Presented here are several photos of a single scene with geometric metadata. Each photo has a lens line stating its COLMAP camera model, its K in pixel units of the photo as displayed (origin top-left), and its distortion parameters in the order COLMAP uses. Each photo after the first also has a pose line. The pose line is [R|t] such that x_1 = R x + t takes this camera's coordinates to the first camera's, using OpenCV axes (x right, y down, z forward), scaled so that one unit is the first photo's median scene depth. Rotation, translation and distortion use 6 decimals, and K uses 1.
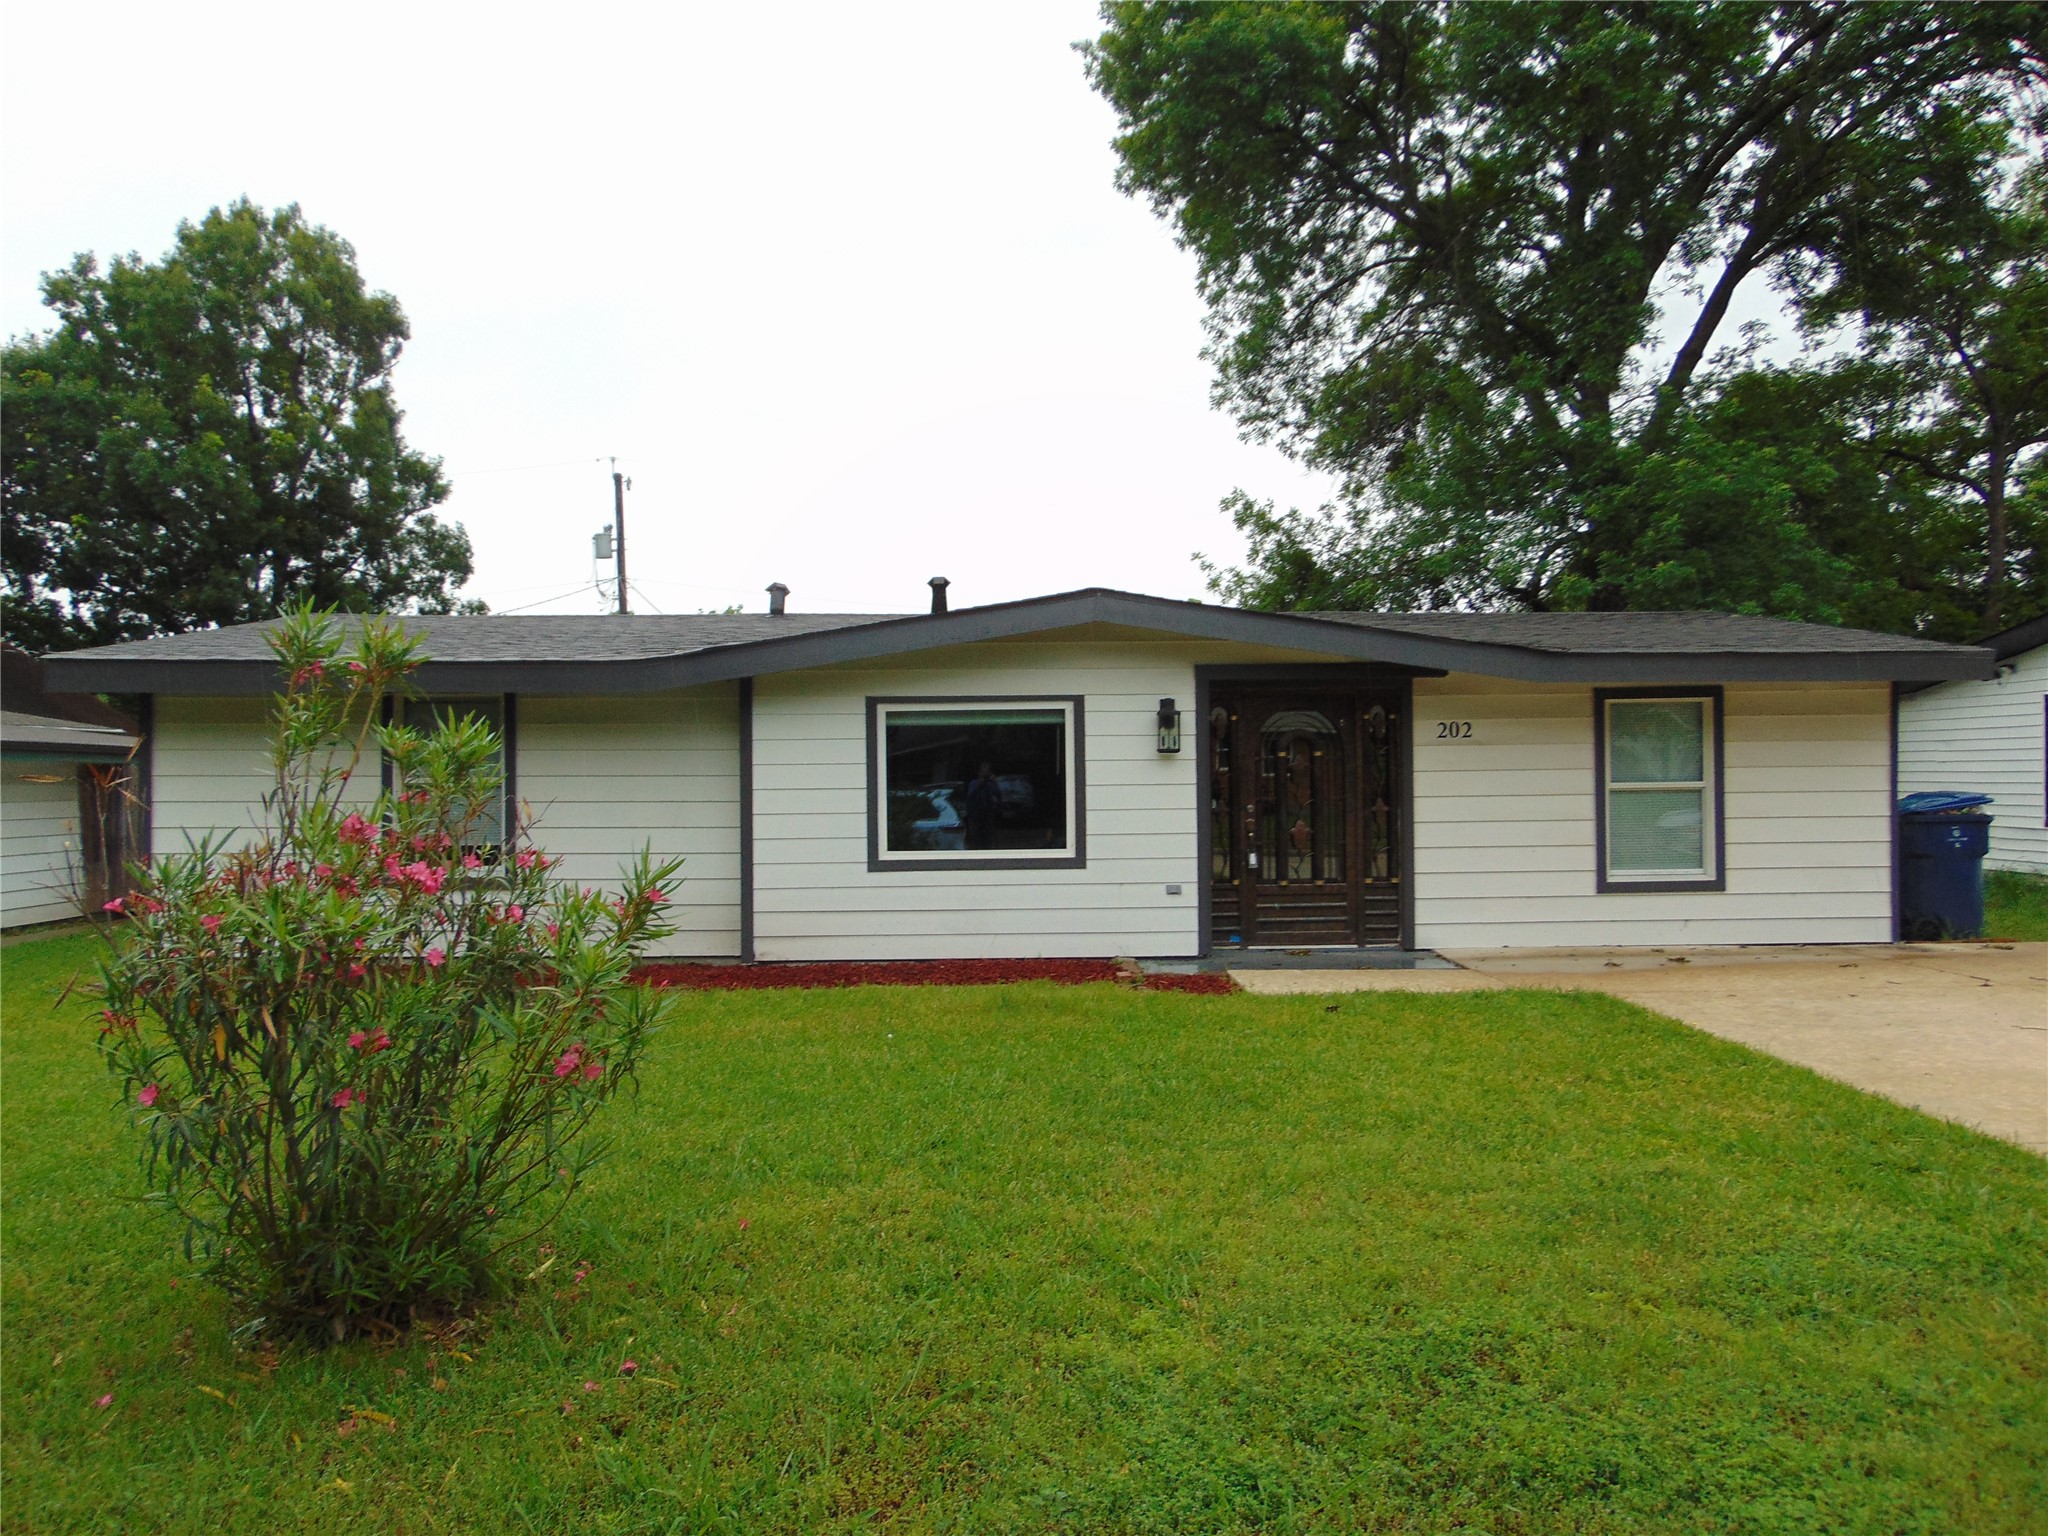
lens RADIAL K [[1545.4, 0, 1021.0], [0, 1545.4, 770.8], [0, 0, 1]] dist [-0.035487, 0.086368]
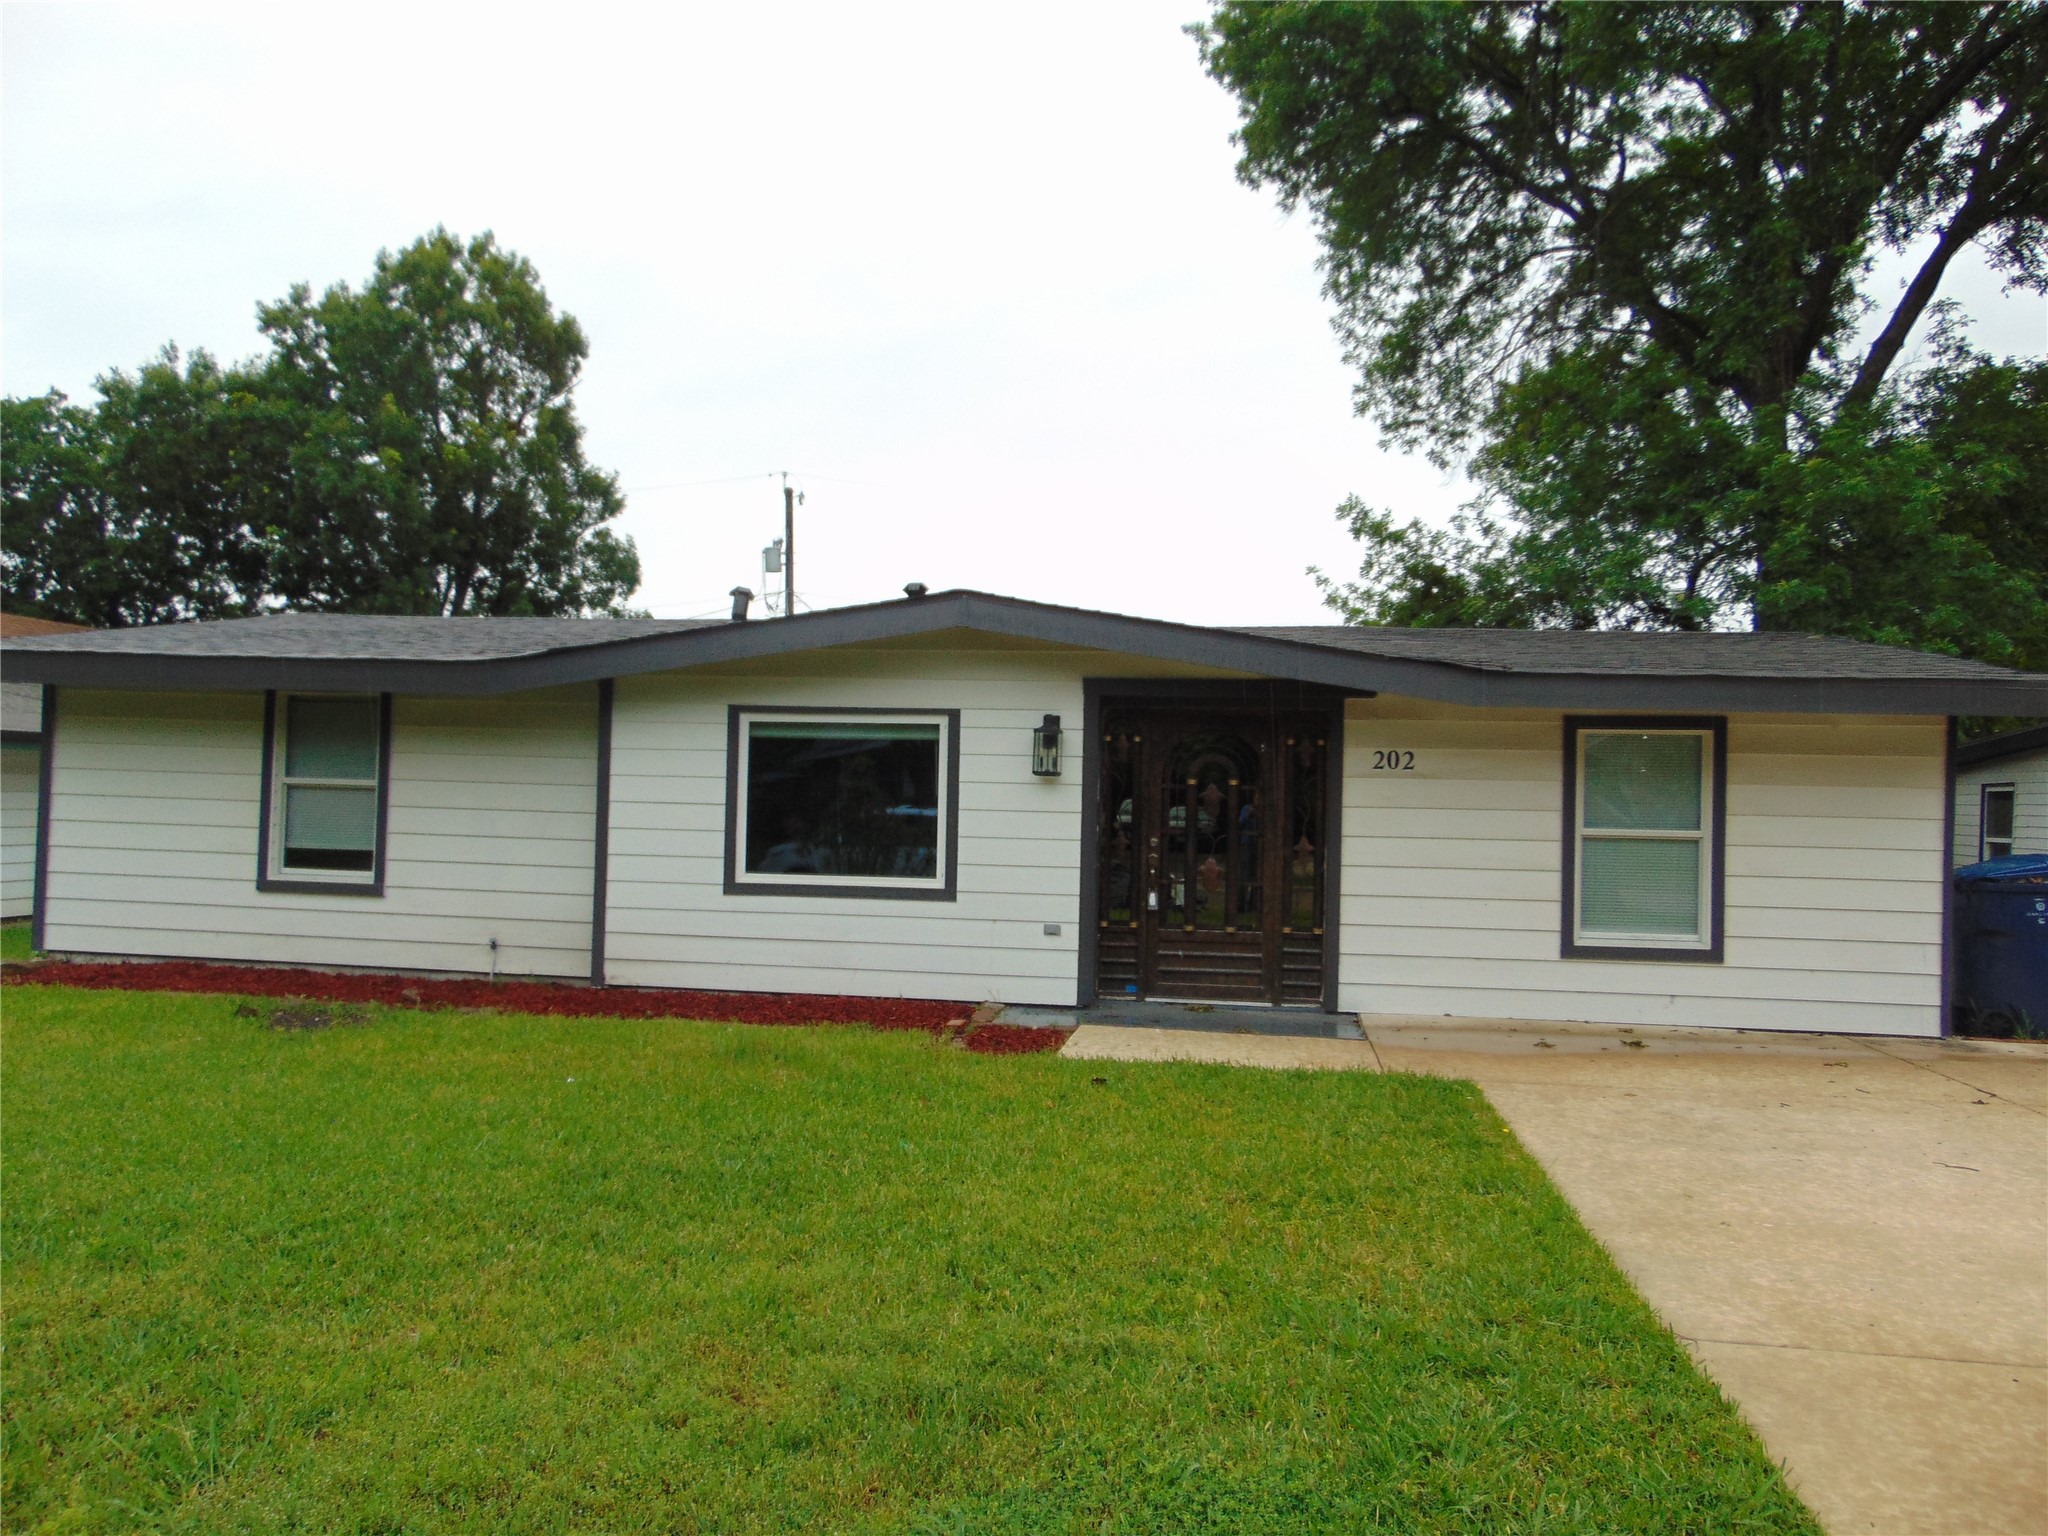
lens RADIAL K [[1545.4, 0, 1021.0], [0, 1545.4, 770.8], [0, 0, 1]] dist [-0.035487, 0.086368]
pose [[0.984665, 0.030287, -0.171807, 0.226869], [-0.032813, 0.999391, -0.011884, -0.003266], [0.171342, 0.017340, 0.985059, 0.116494]]
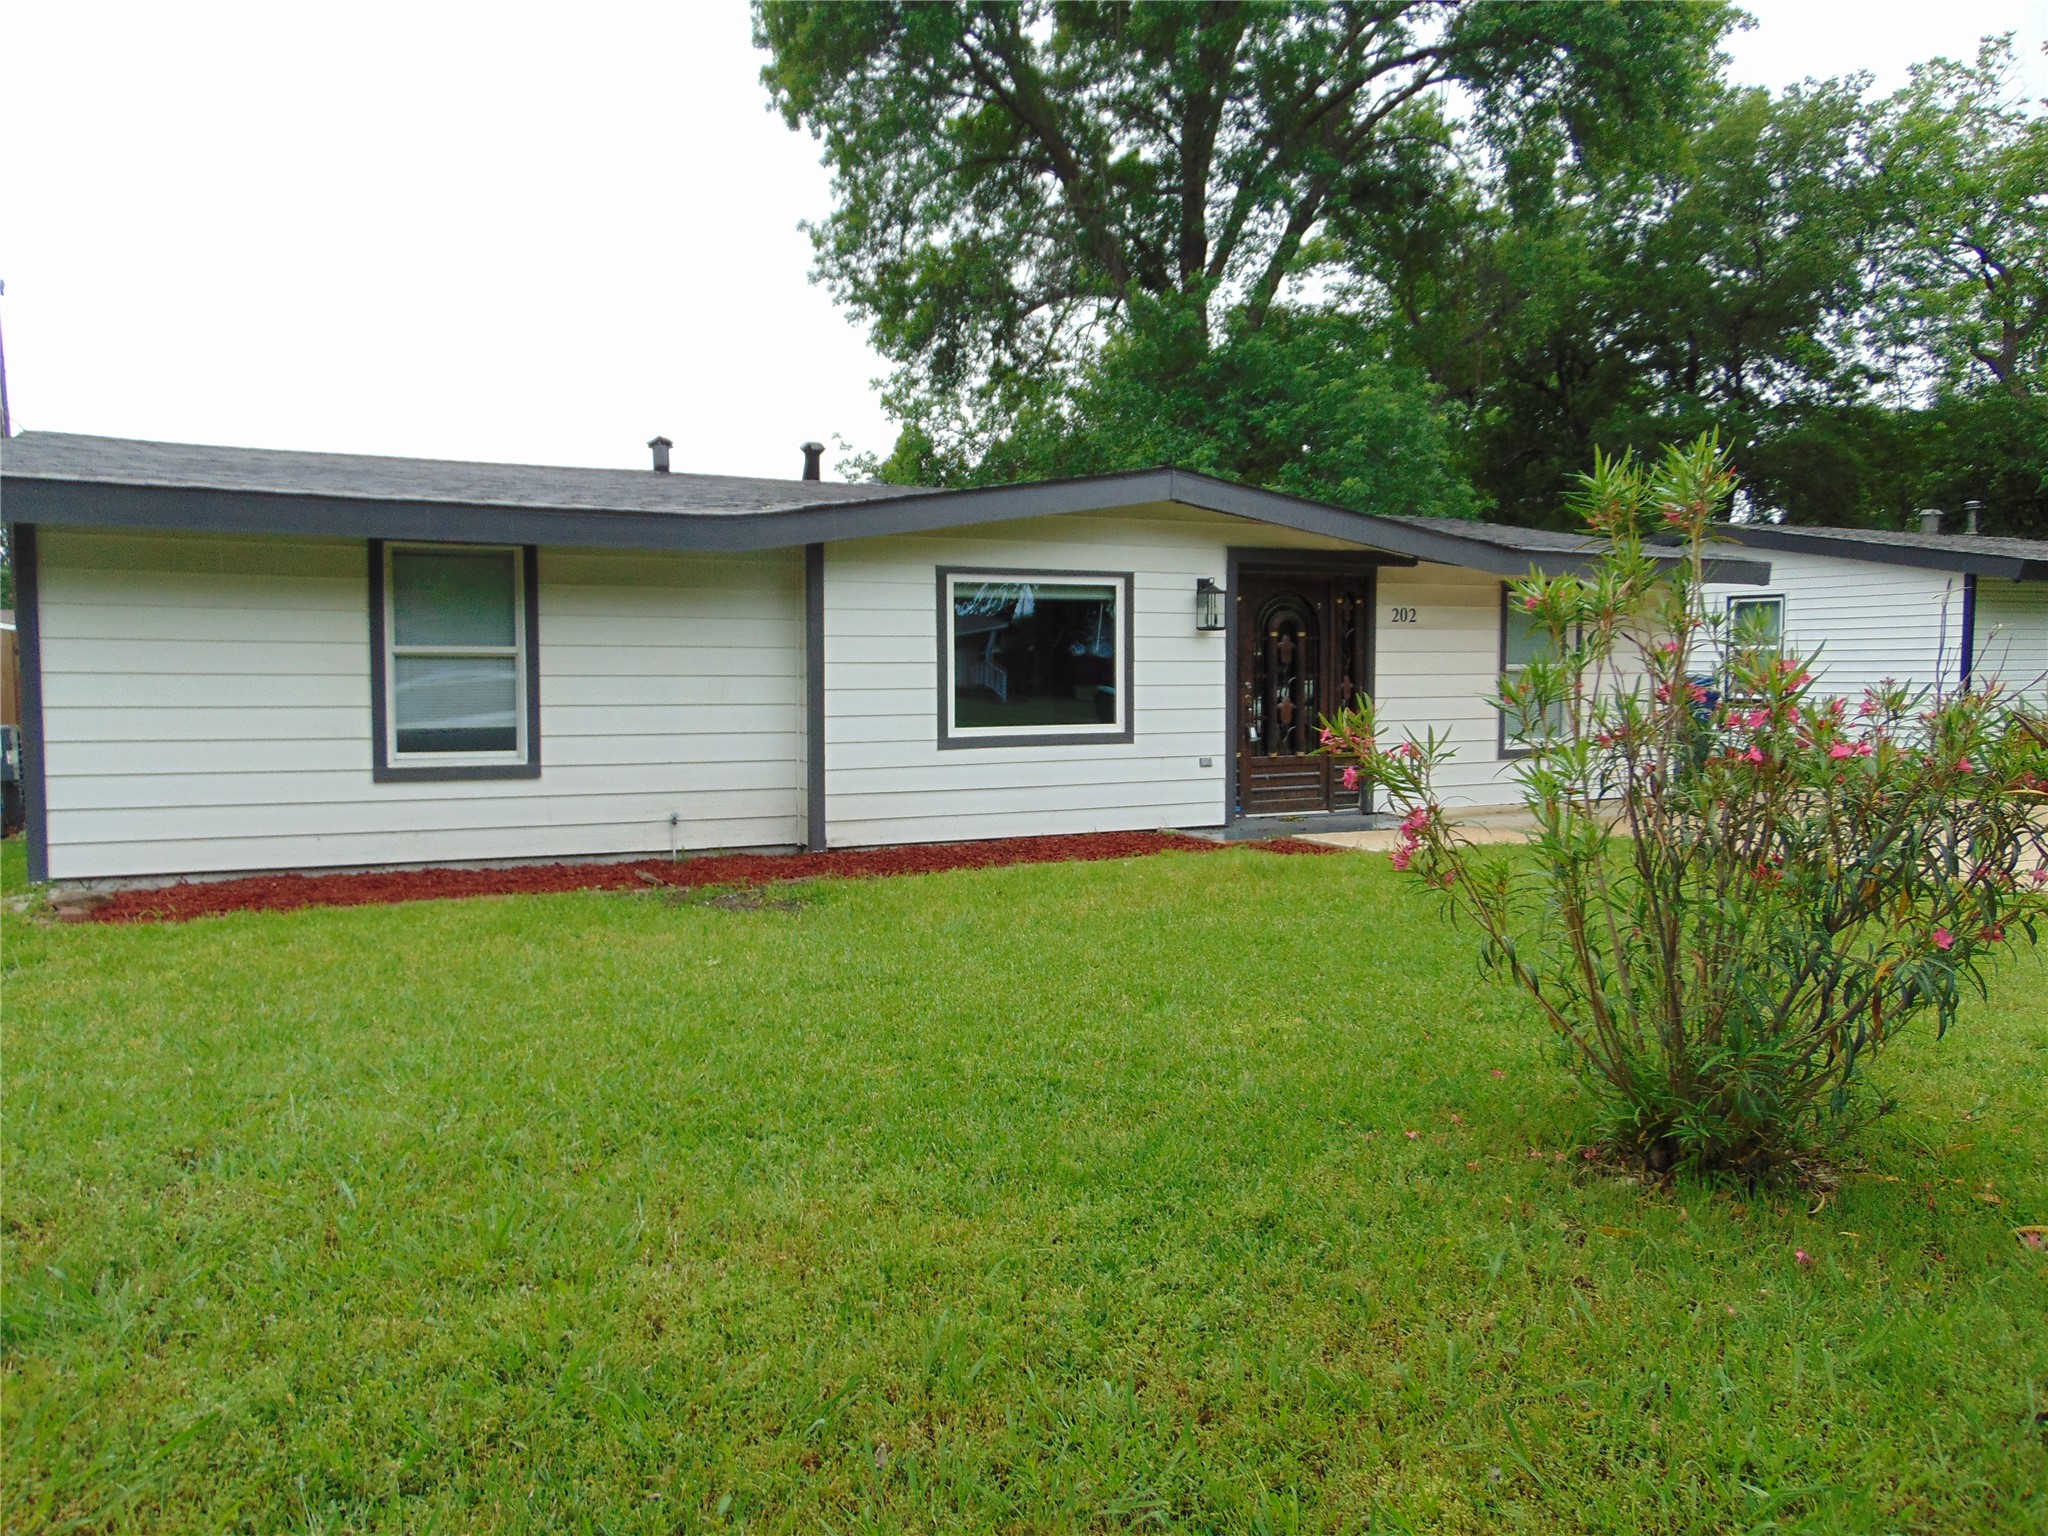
lens RADIAL K [[1545.4, 0, 1021.0], [0, 1545.4, 770.8], [0, 0, 1]] dist [-0.035487, 0.086368]
pose [[0.902700, -0.021736, 0.429720, -0.453562], [-0.008196, 0.997673, 0.067680, 0.012715], [-0.430191, -0.064617, 0.900422, 0.110684]]
